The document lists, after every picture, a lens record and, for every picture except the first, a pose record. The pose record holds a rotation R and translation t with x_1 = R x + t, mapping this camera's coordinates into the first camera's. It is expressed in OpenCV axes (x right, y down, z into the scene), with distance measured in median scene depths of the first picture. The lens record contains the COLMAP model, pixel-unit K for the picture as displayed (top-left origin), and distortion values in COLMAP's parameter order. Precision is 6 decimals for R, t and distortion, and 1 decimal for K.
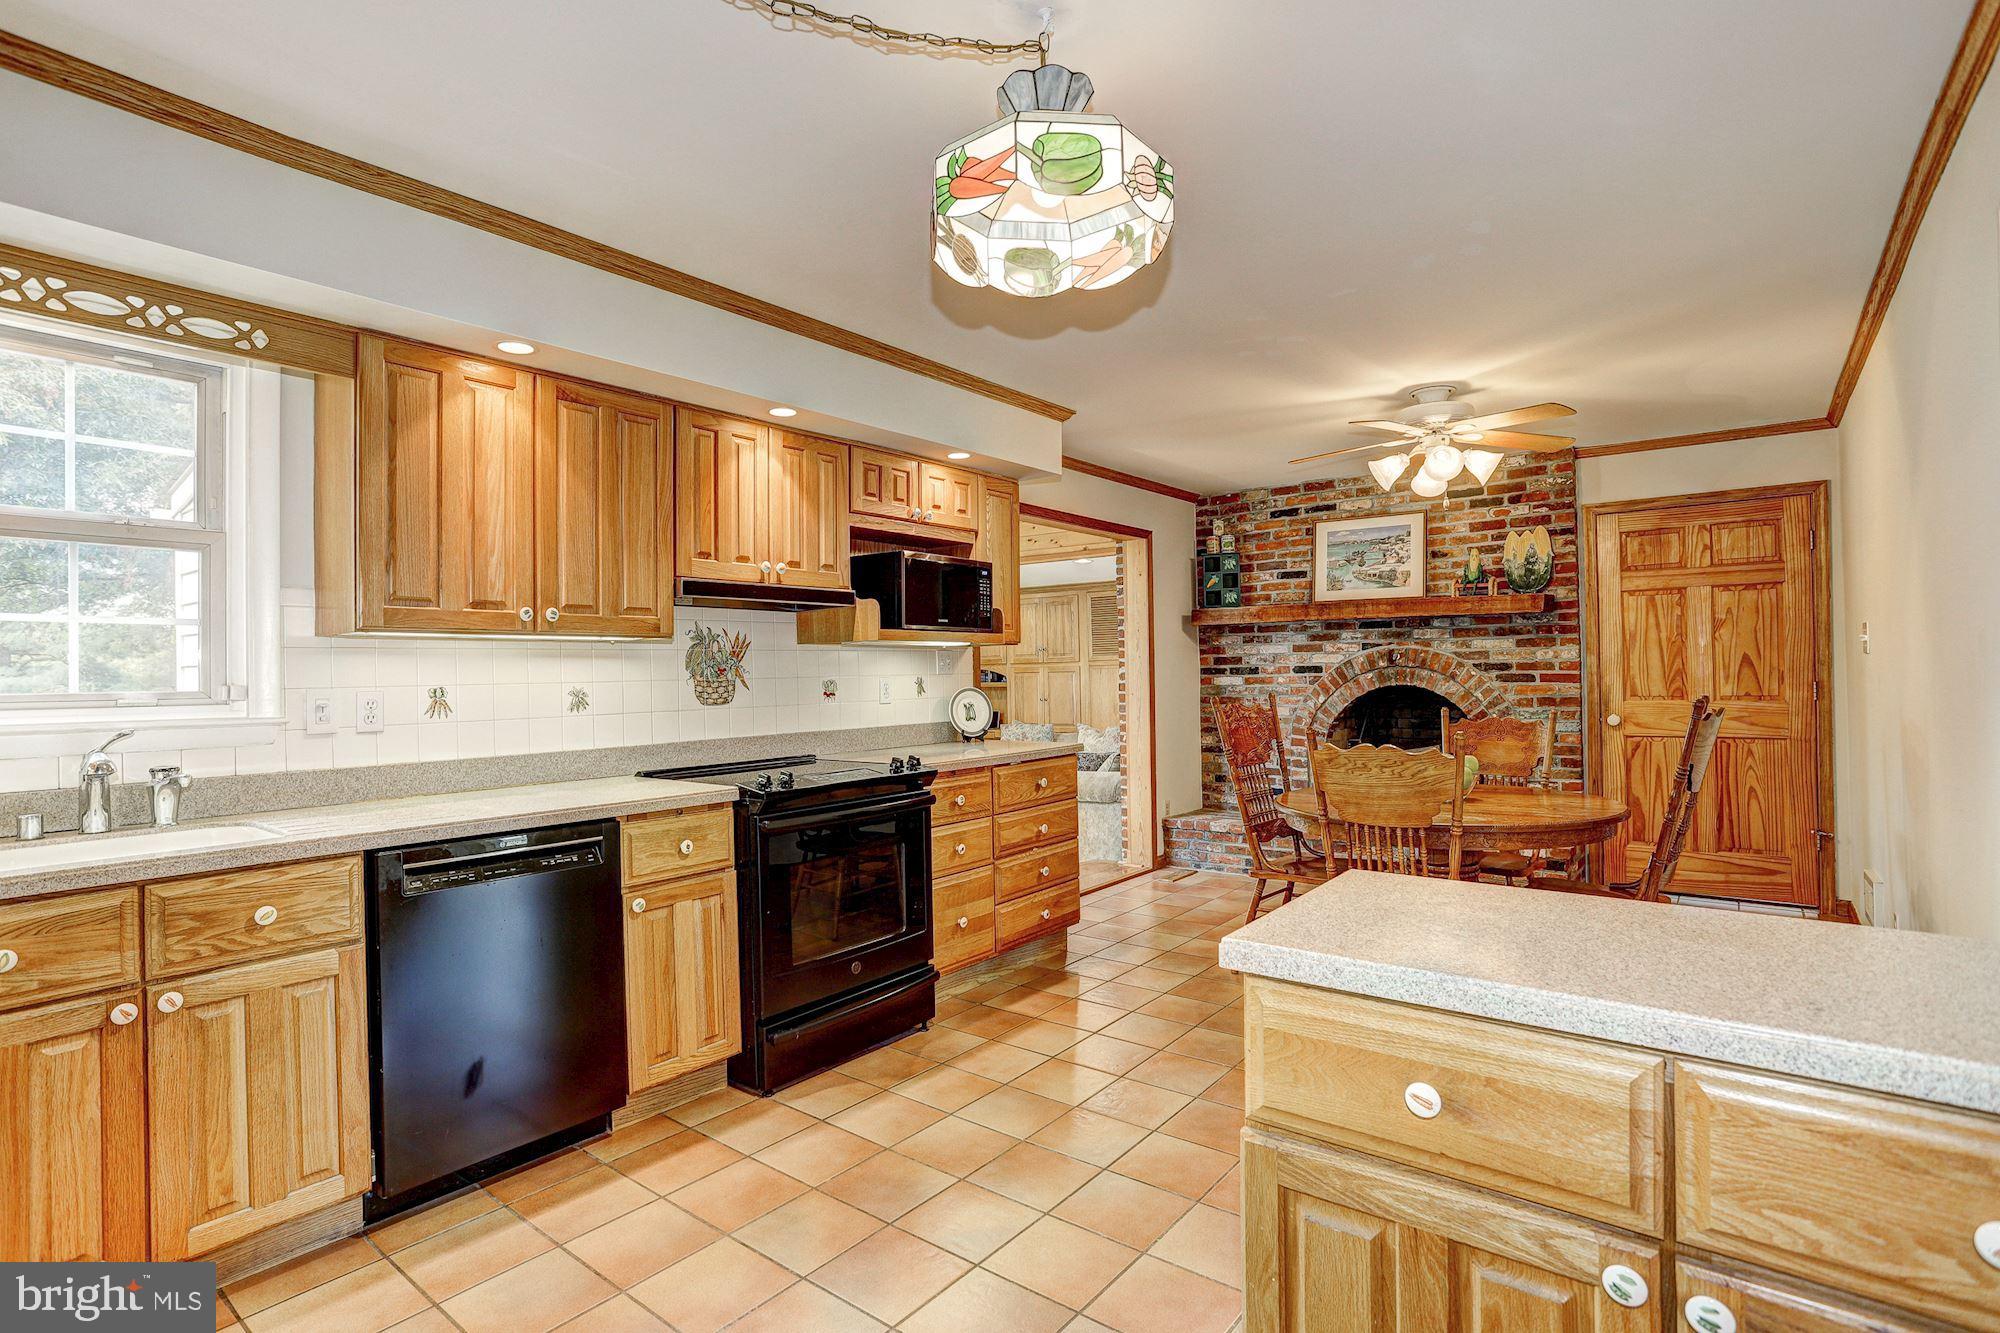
lens RADIAL K [[971.5, 0, 987.7], [0, 971.5, 662.4], [0, 0, 1]] dist [-0.066522, 0.033024]
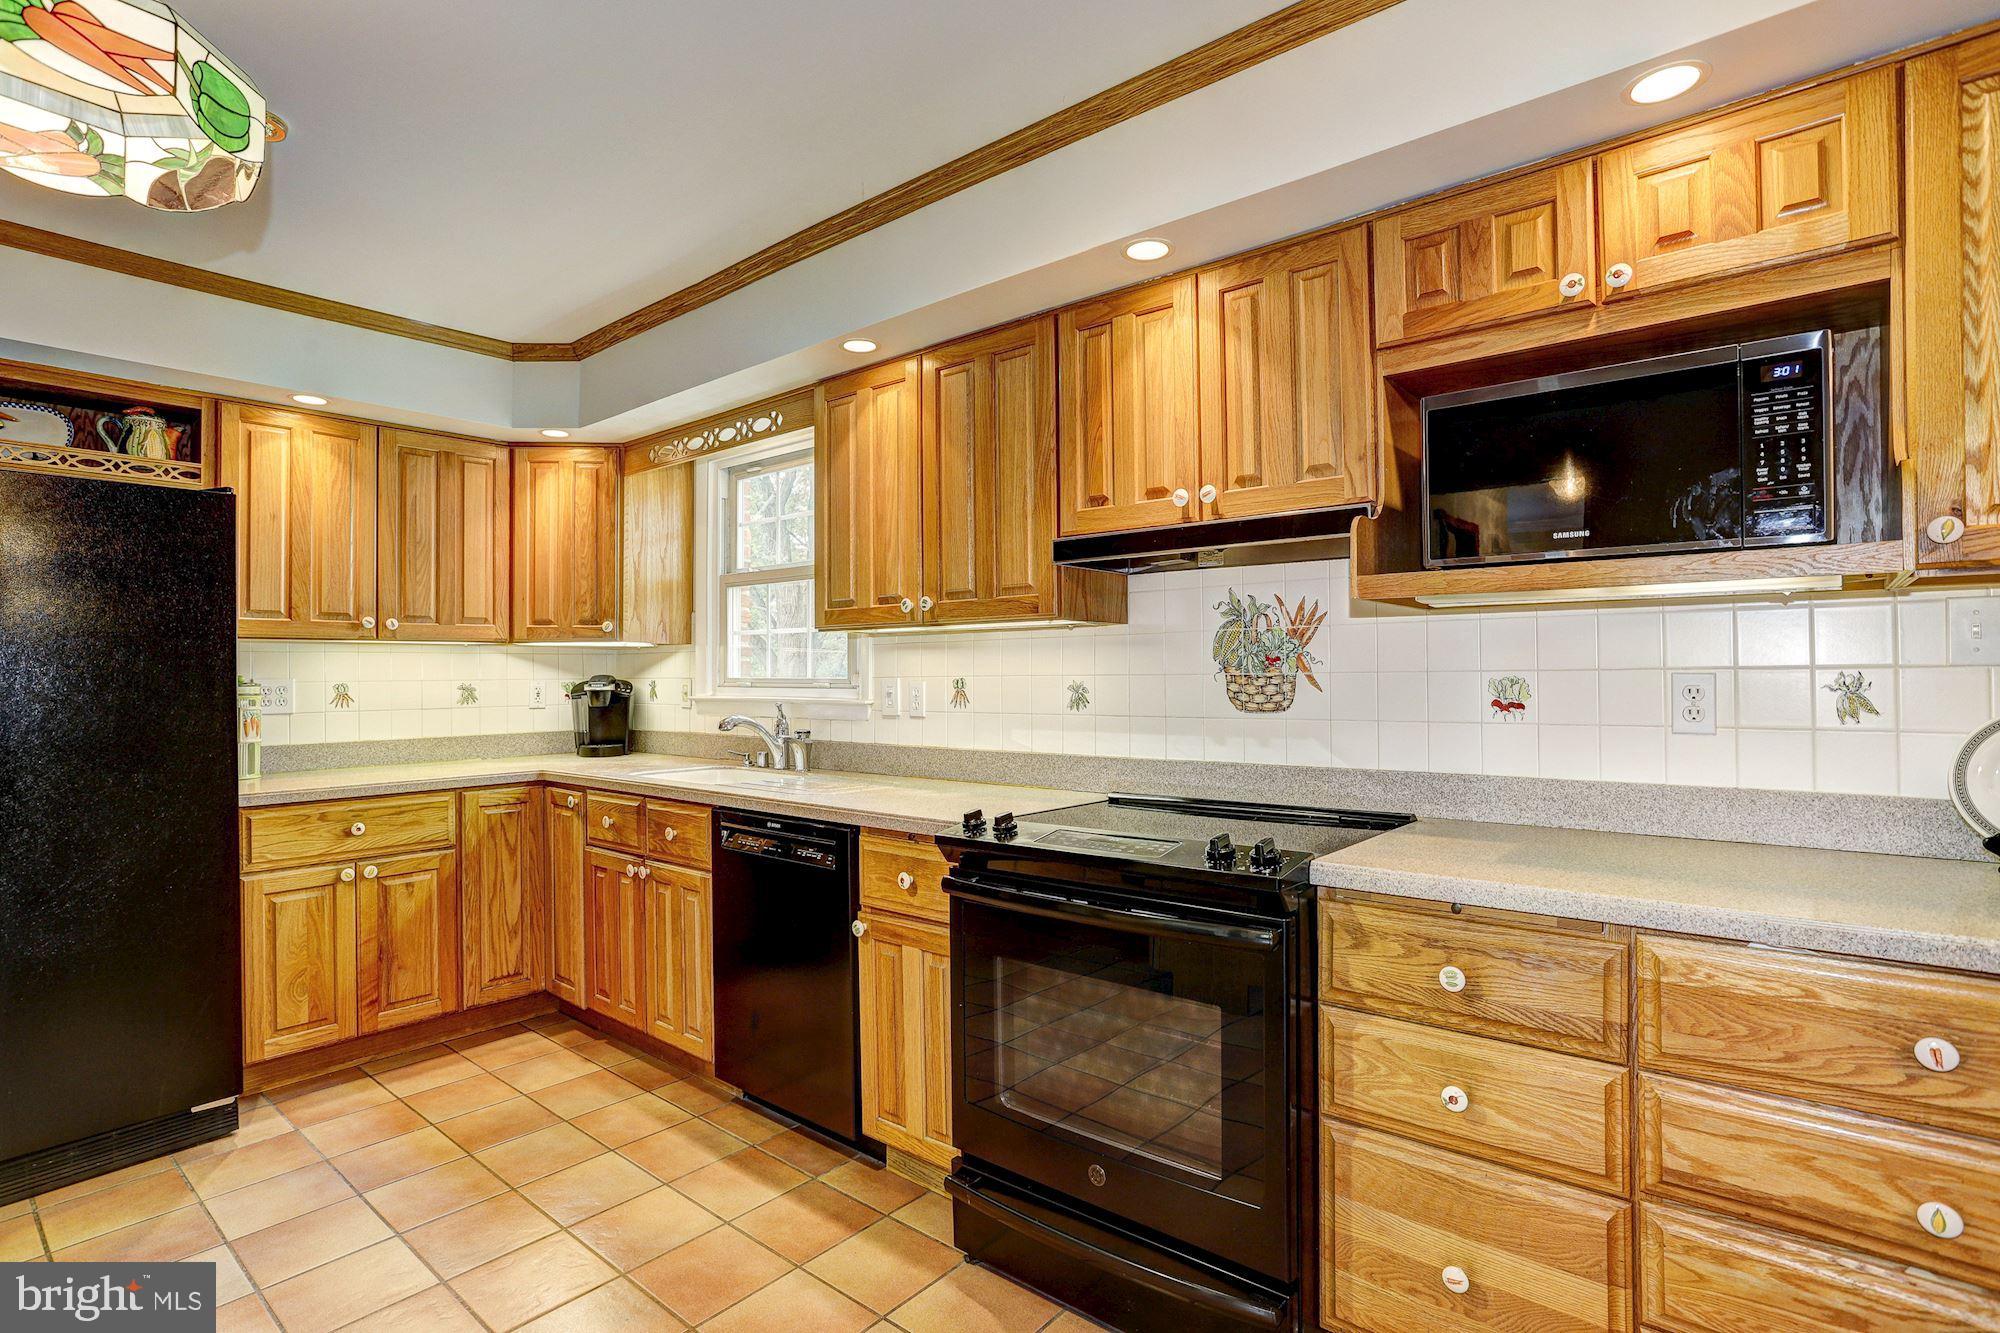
lens RADIAL K [[971.5, 0, 987.7], [0, 971.5, 662.4], [0, 0, 1]] dist [-0.066522, 0.033024]
pose [[-0.027011, 0.003468, -0.999629, 0.470168], [0.018018, 0.999833, 0.002982, 0.005786], [0.999473, -0.017930, -0.027069, 1.026348]]
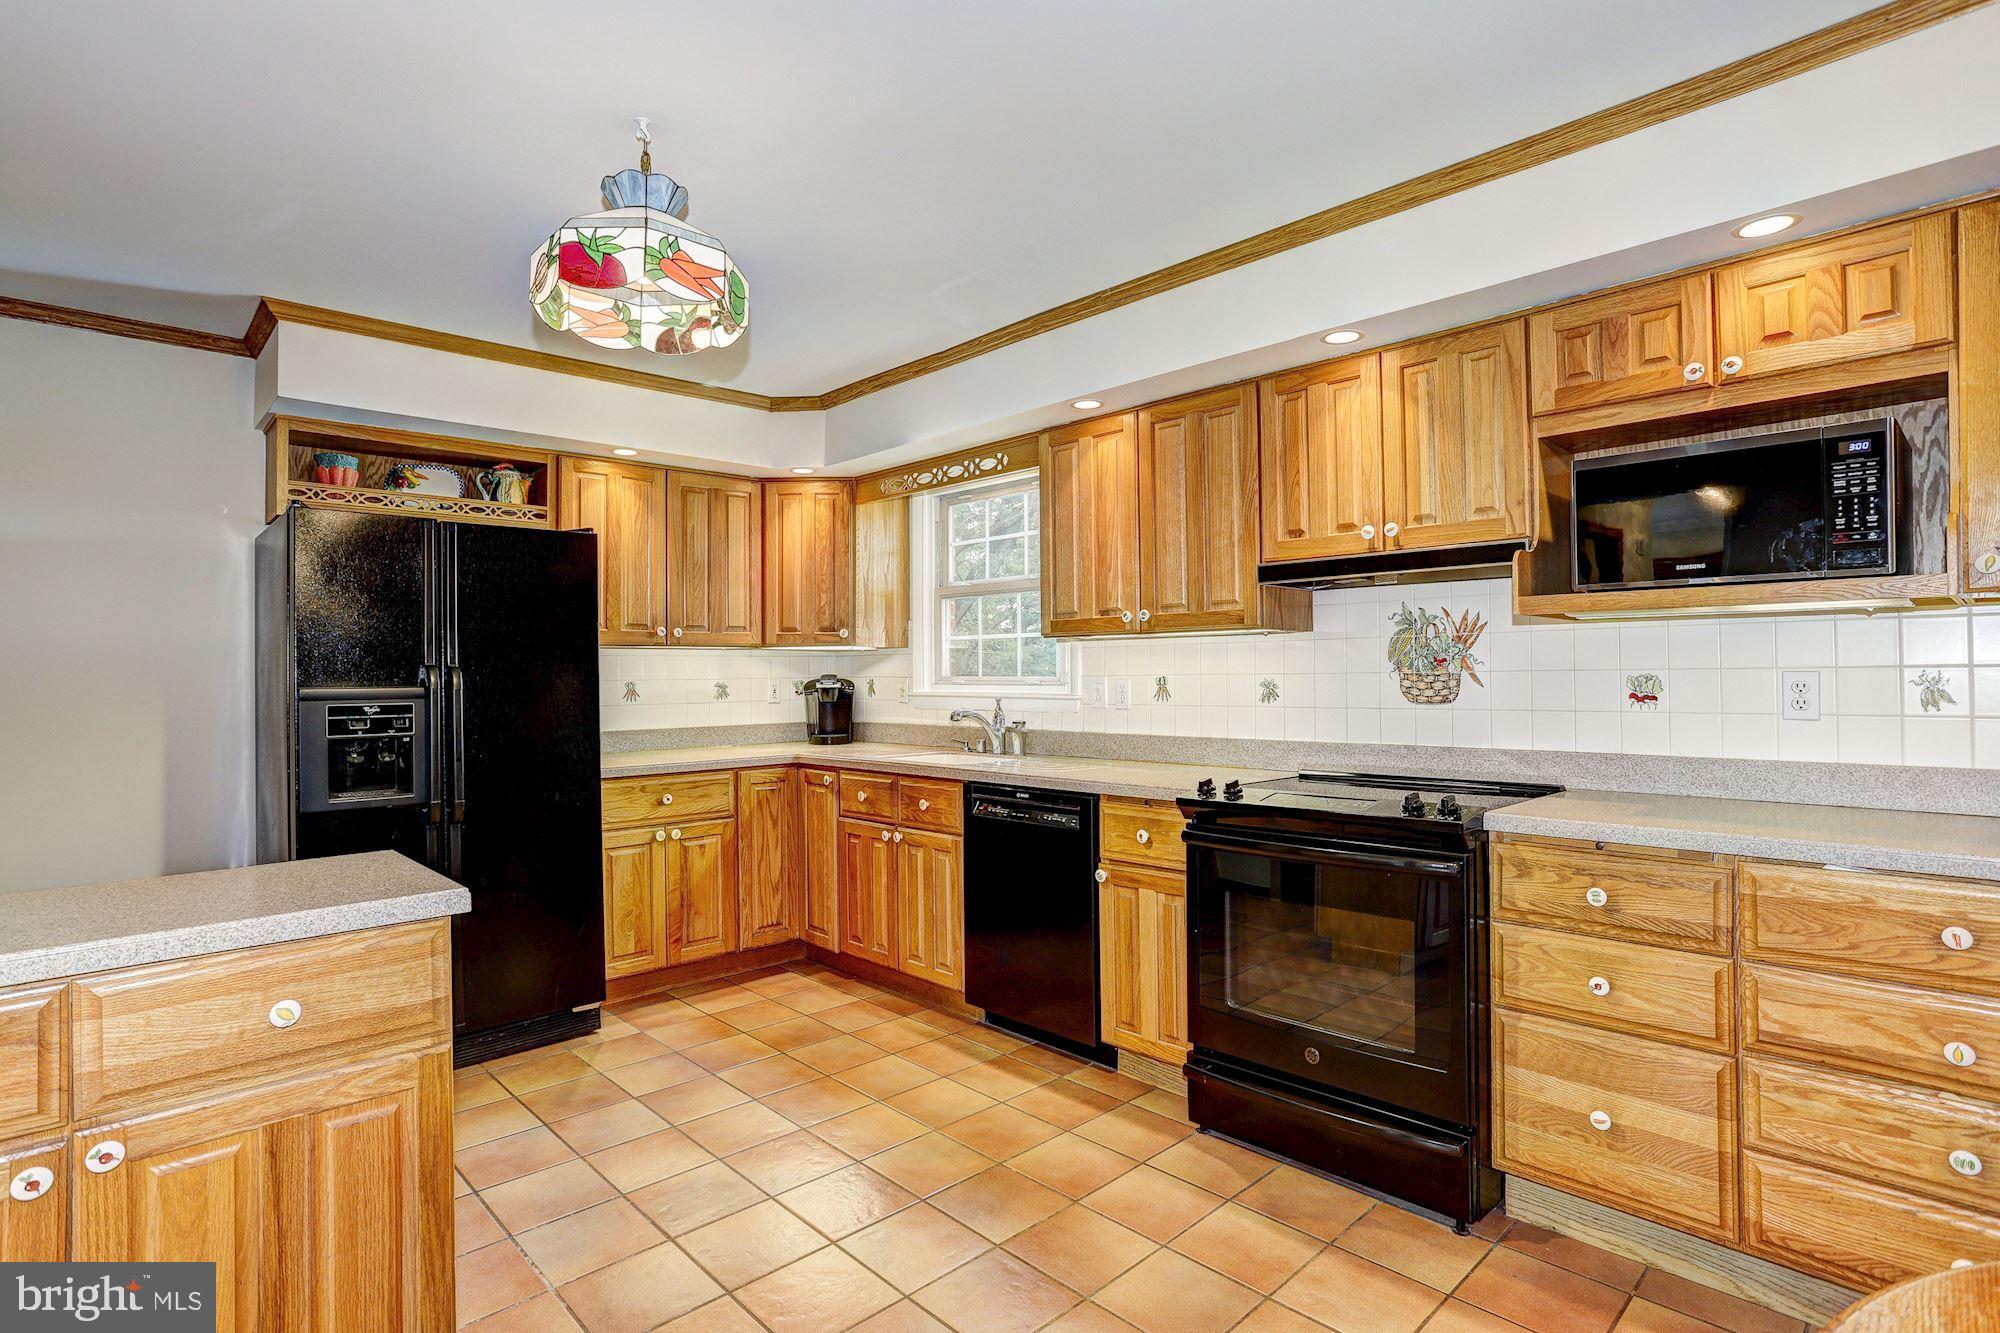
lens RADIAL K [[987.4, 0, 987.7], [0, 987.4, 663.3], [0, 0, 1]] dist [-0.062483, 0.031996]
pose [[-0.136144, 0.005028, -0.990676, 0.703592], [0.020942, 0.999778, 0.002196, 0.000927], [0.990468, -0.020448, -0.136219, 0.921329]]
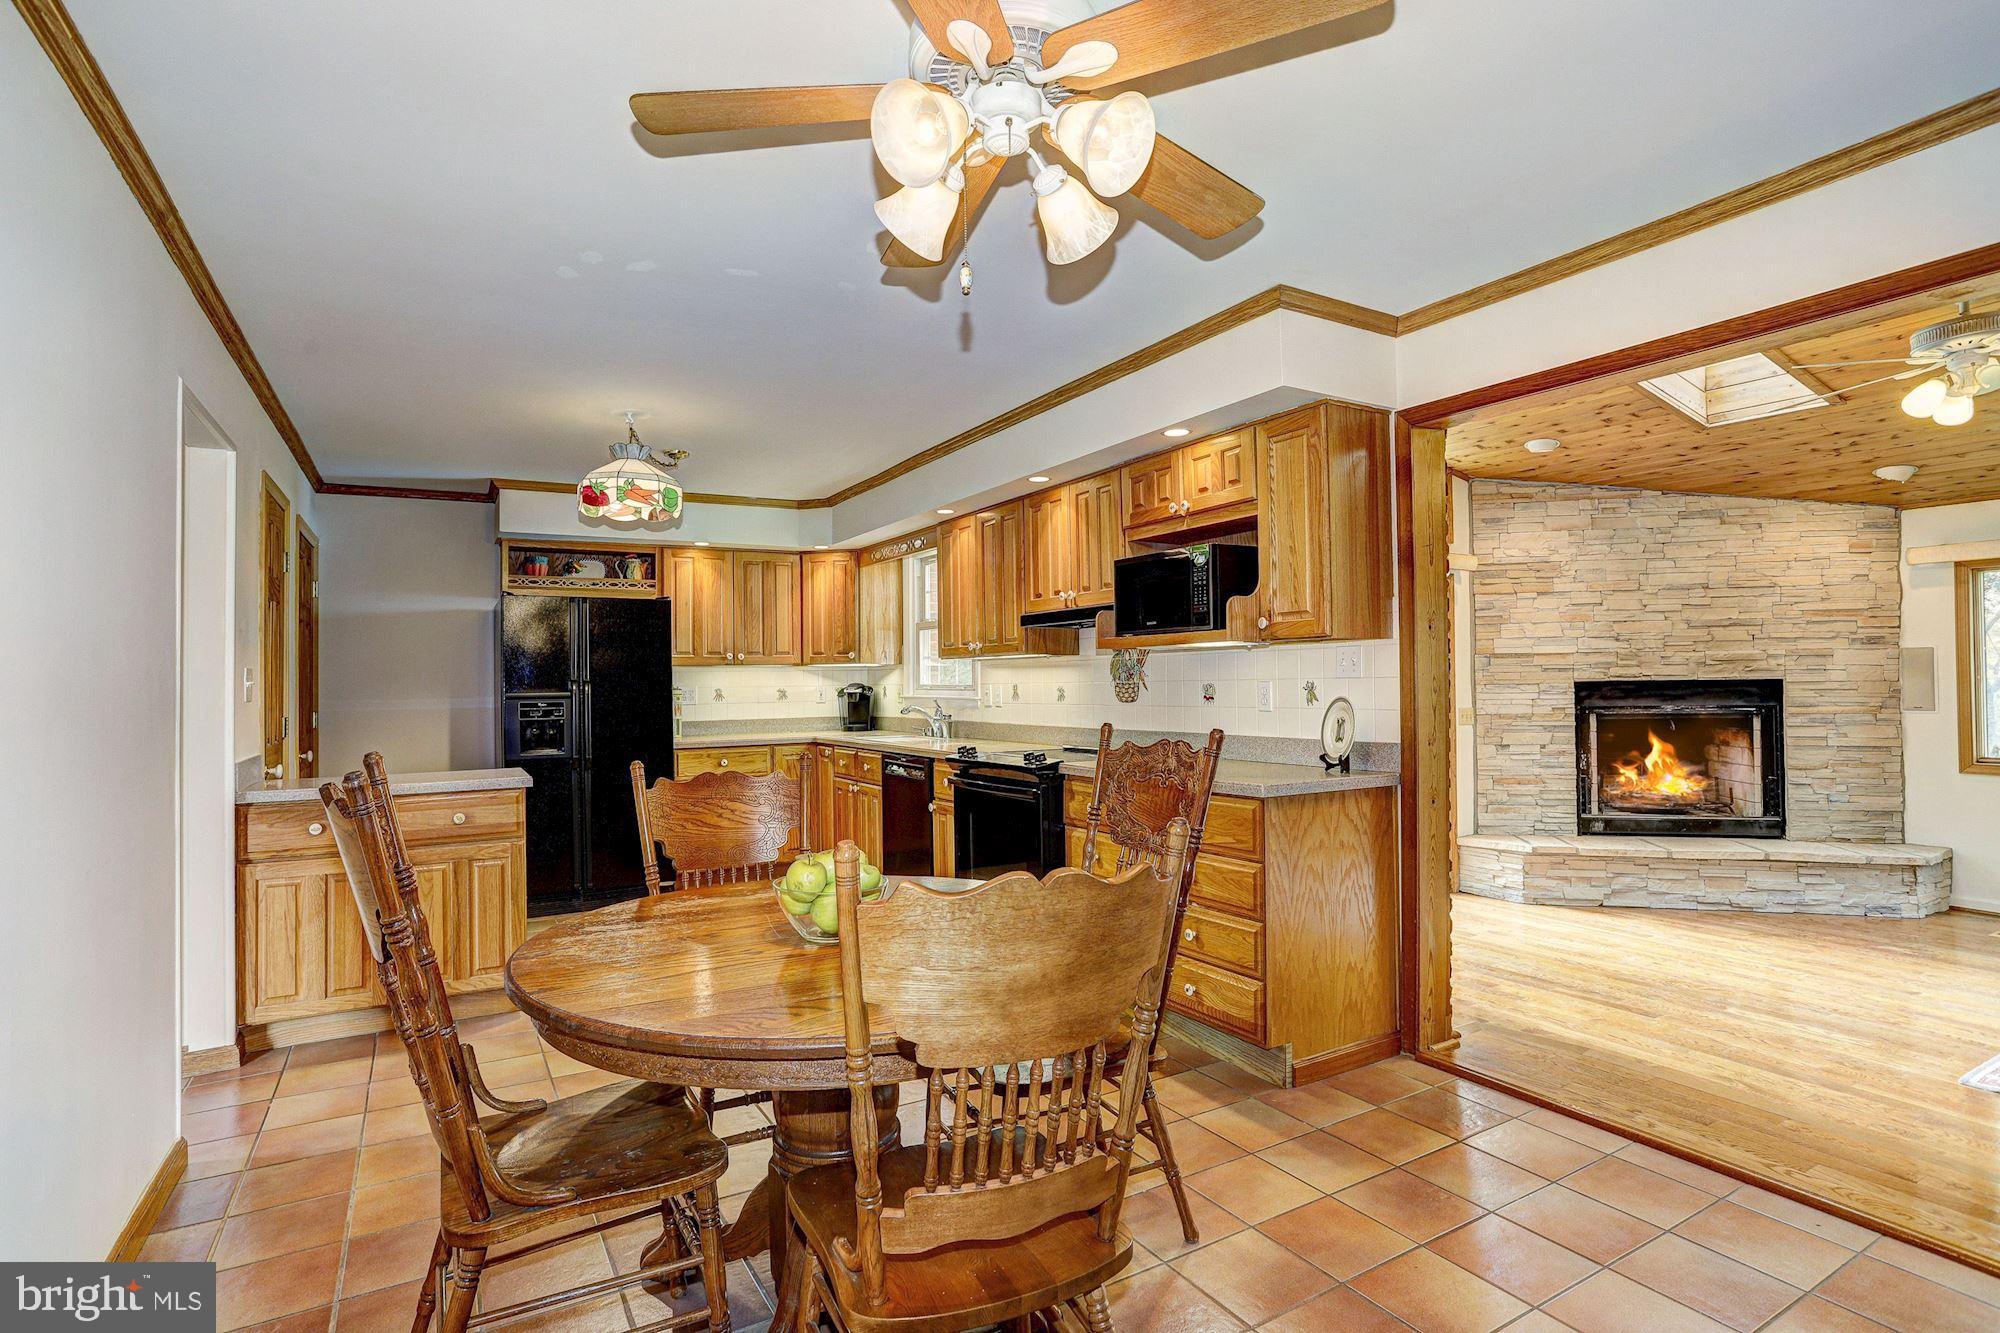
lens RADIAL K [[971.5, 0, 987.7], [0, 971.5, 662.4], [0, 0, 1]] dist [-0.066522, 0.033024]
pose [[-0.365159, 0.001764, -0.930944, 1.171480], [0.027954, 0.999568, -0.009071, -0.001665], [0.930525, -0.029336, -0.365051, 1.591729]]
